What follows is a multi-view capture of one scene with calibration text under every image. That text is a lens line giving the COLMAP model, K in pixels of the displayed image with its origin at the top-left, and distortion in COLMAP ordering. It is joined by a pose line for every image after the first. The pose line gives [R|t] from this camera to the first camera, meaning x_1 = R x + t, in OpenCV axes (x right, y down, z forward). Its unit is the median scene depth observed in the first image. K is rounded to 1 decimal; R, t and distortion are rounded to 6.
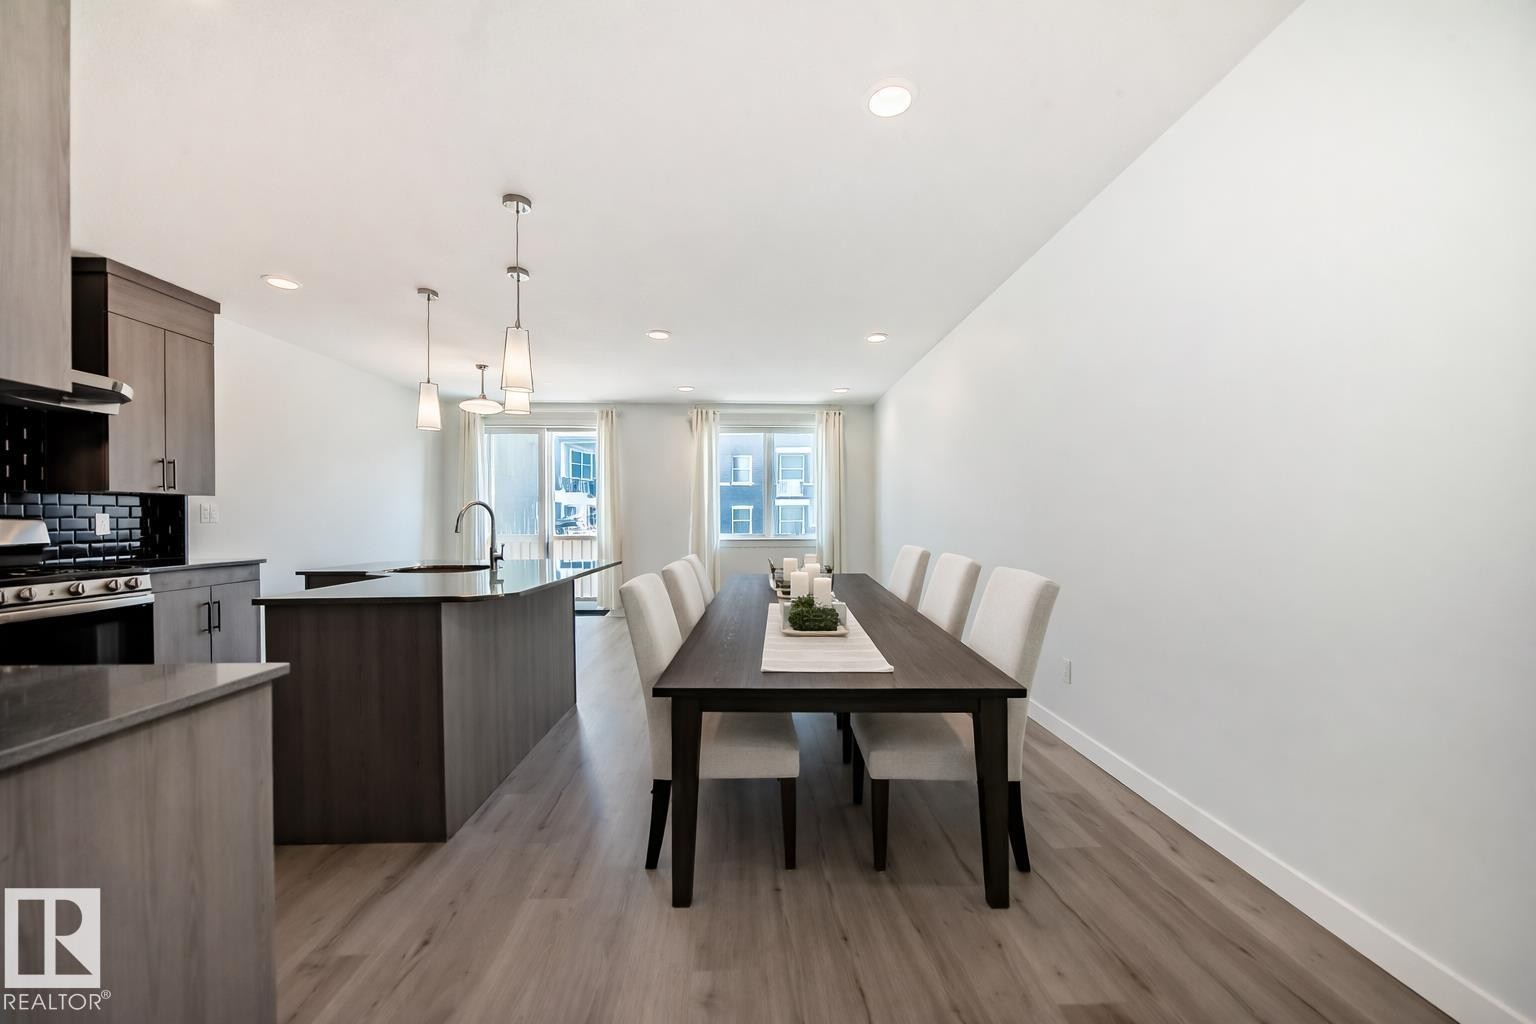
lens RADIAL K [[539.1, 0, 774.5], [0, 539.1, 521.5], [0, 0, 1]] dist [-0.000095, 0.000065]
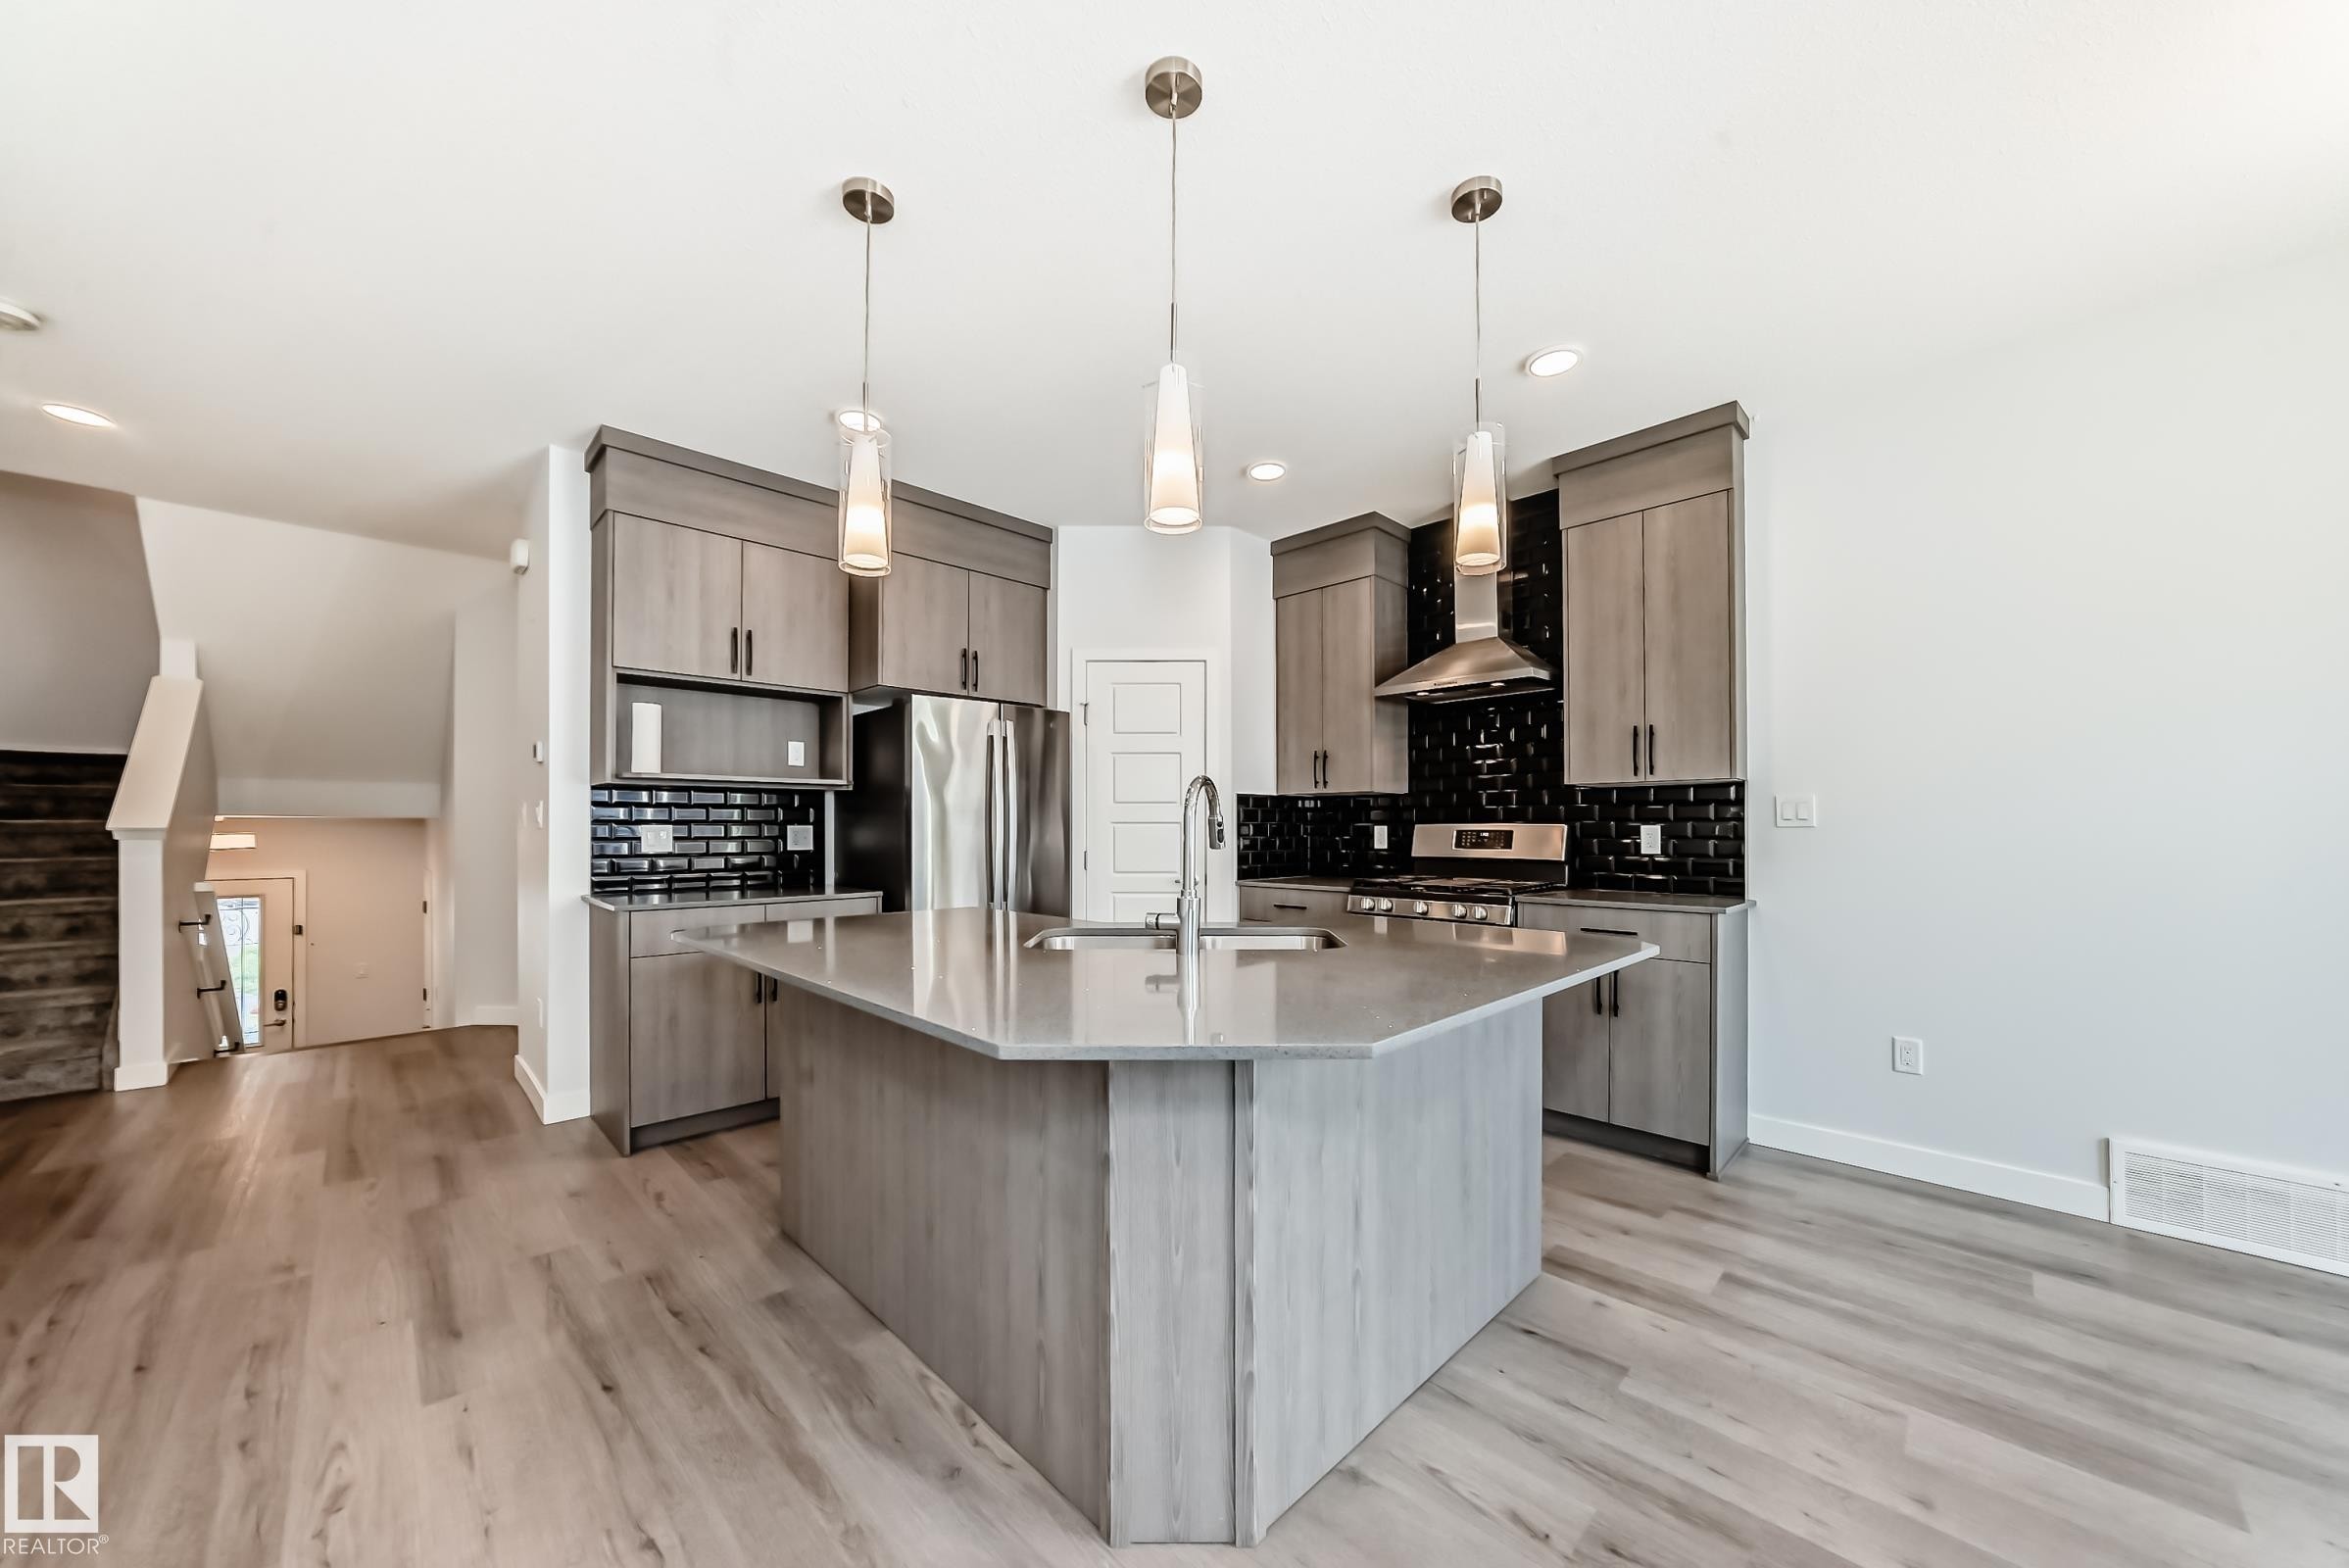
lens RADIAL K [[830.9, 0, 1189.2], [0, 830.9, 817.0], [0, 0, 1]] dist [-0.012313, 0.000286]
pose [[-0.735057, -0.001606, -0.678004, -0.105870], [0.005178, 0.999955, -0.007982, -0.005103], [0.677986, -0.009378, -0.735015, 1.250657]]
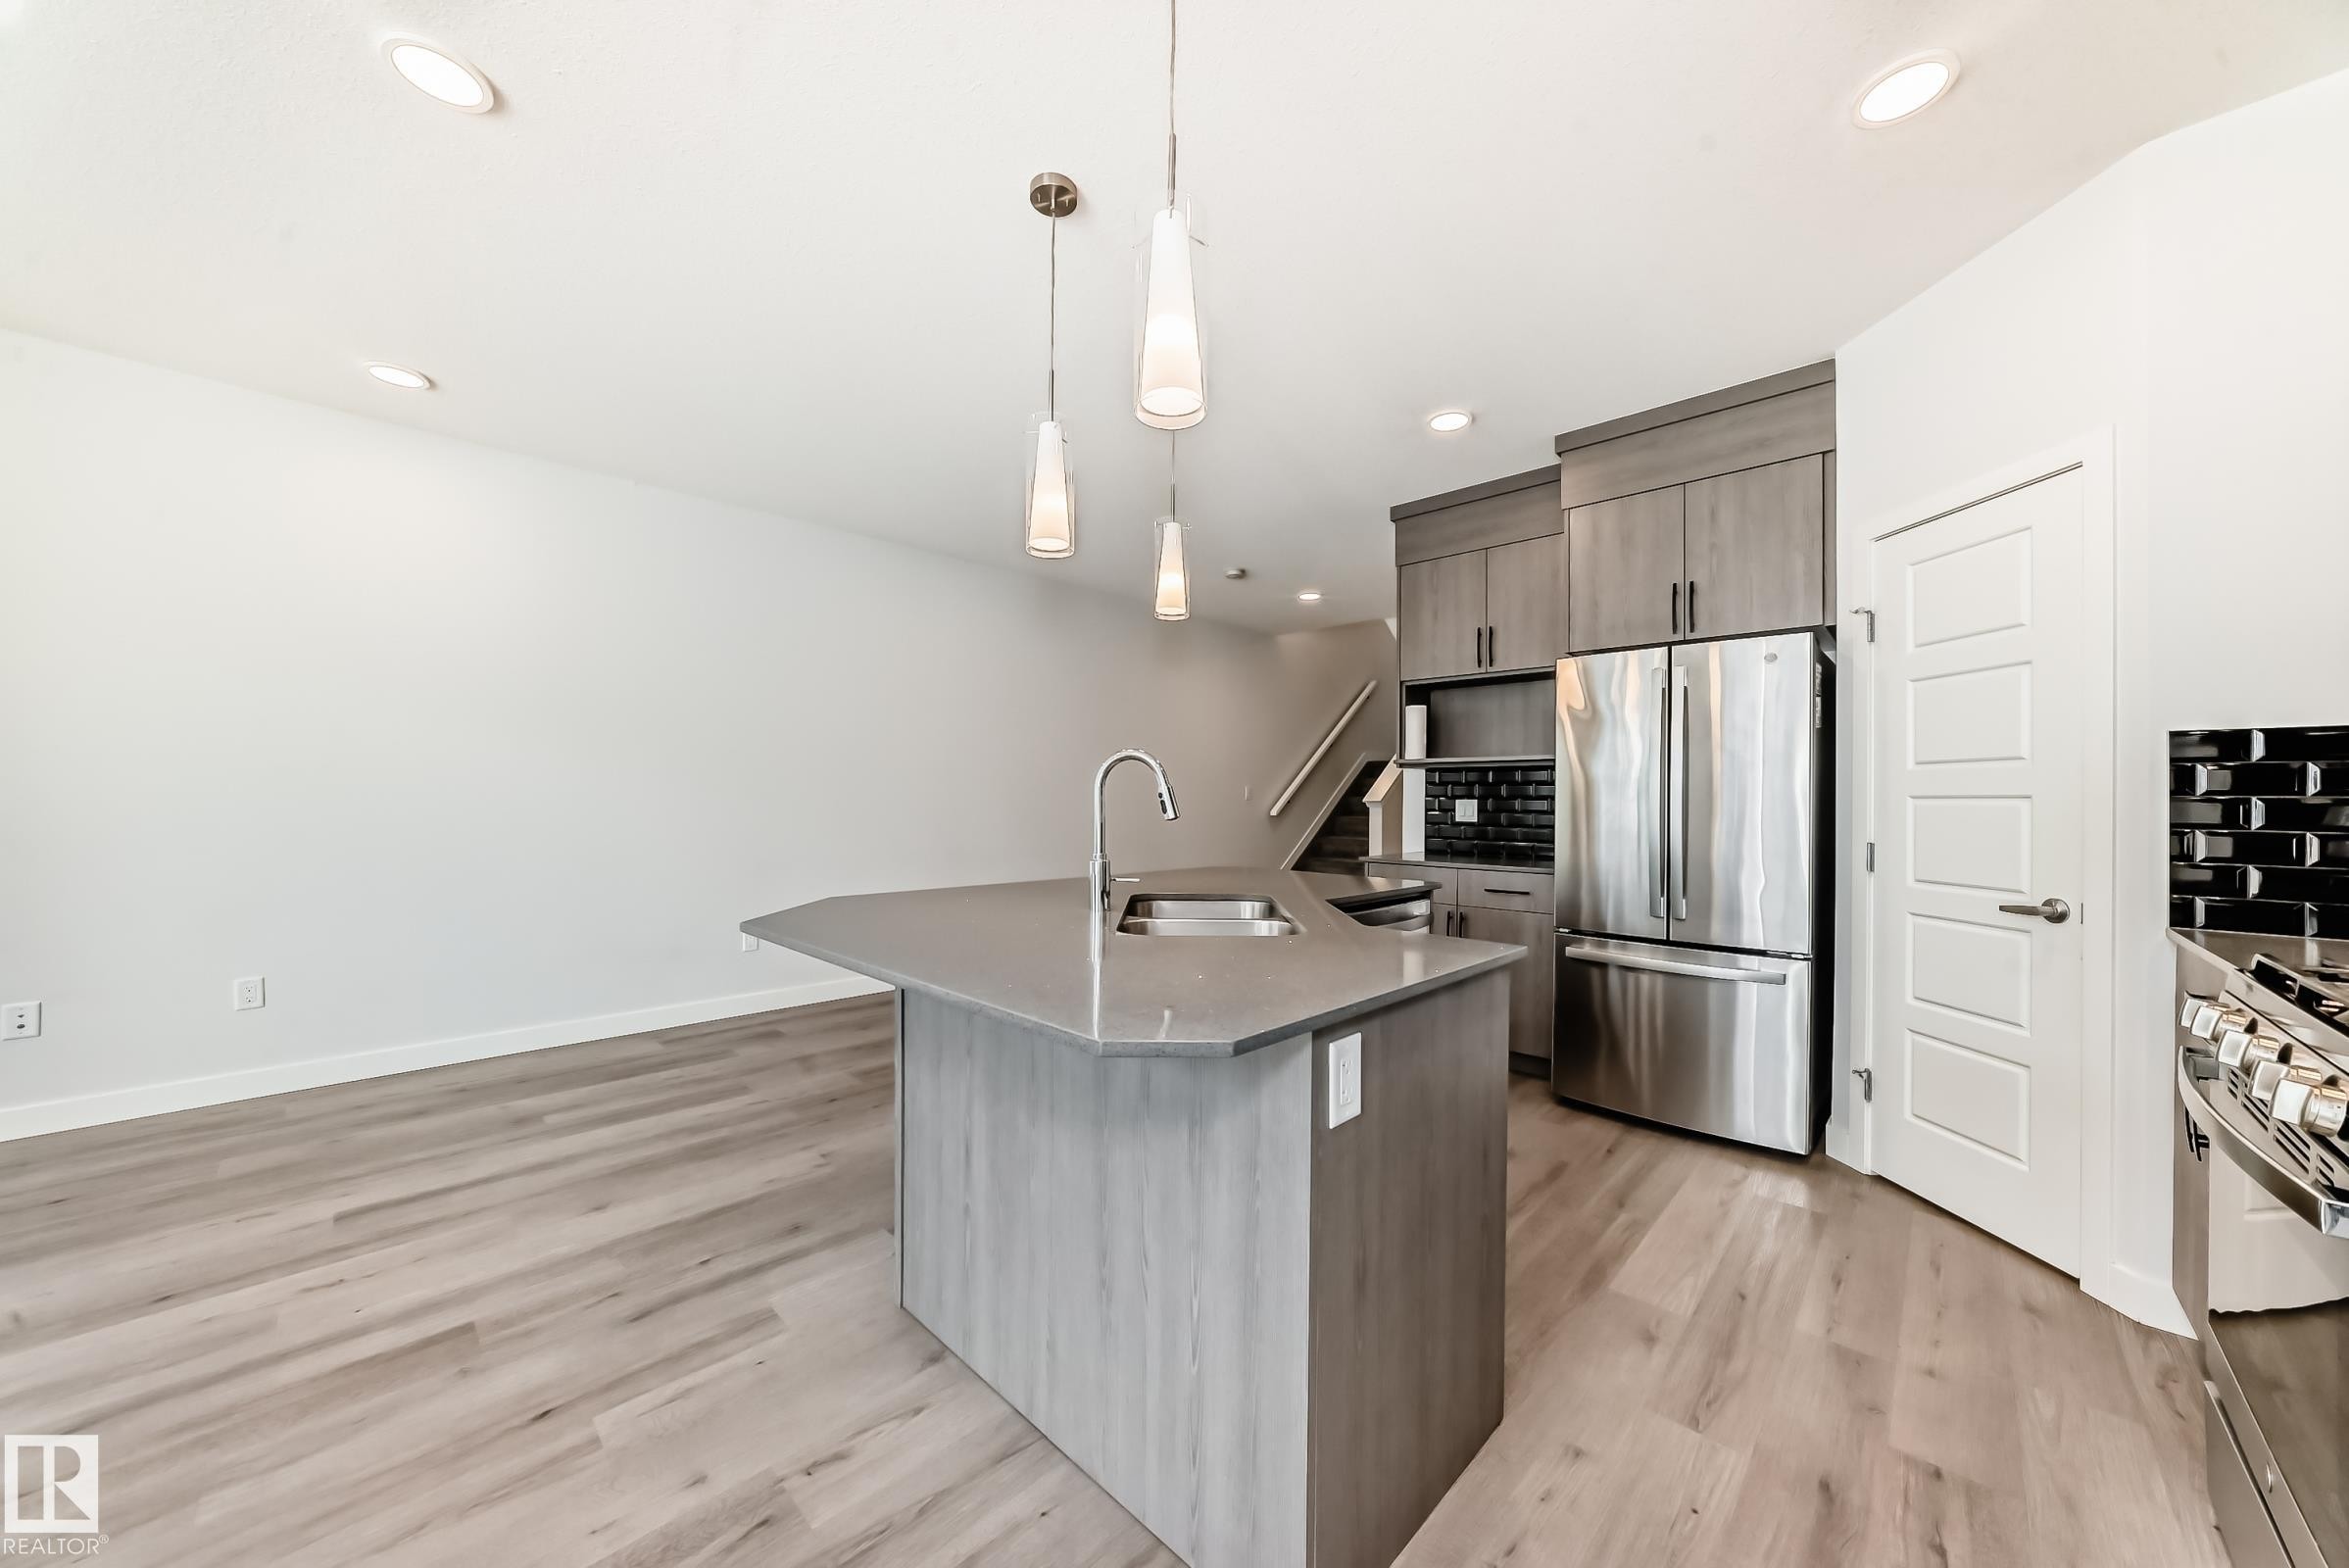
lens RADIAL K [[824.4, 0, 1184.4], [0, 824.4, 798.5], [0, 0, 1]] dist [-0.000095, 0.000065]
pose [[-0.683806, -0.001288, 0.729663, -0.894225], [-0.006613, 0.999968, -0.004433, -0.001068], [-0.729634, -0.007856, -0.683793, 1.223789]]
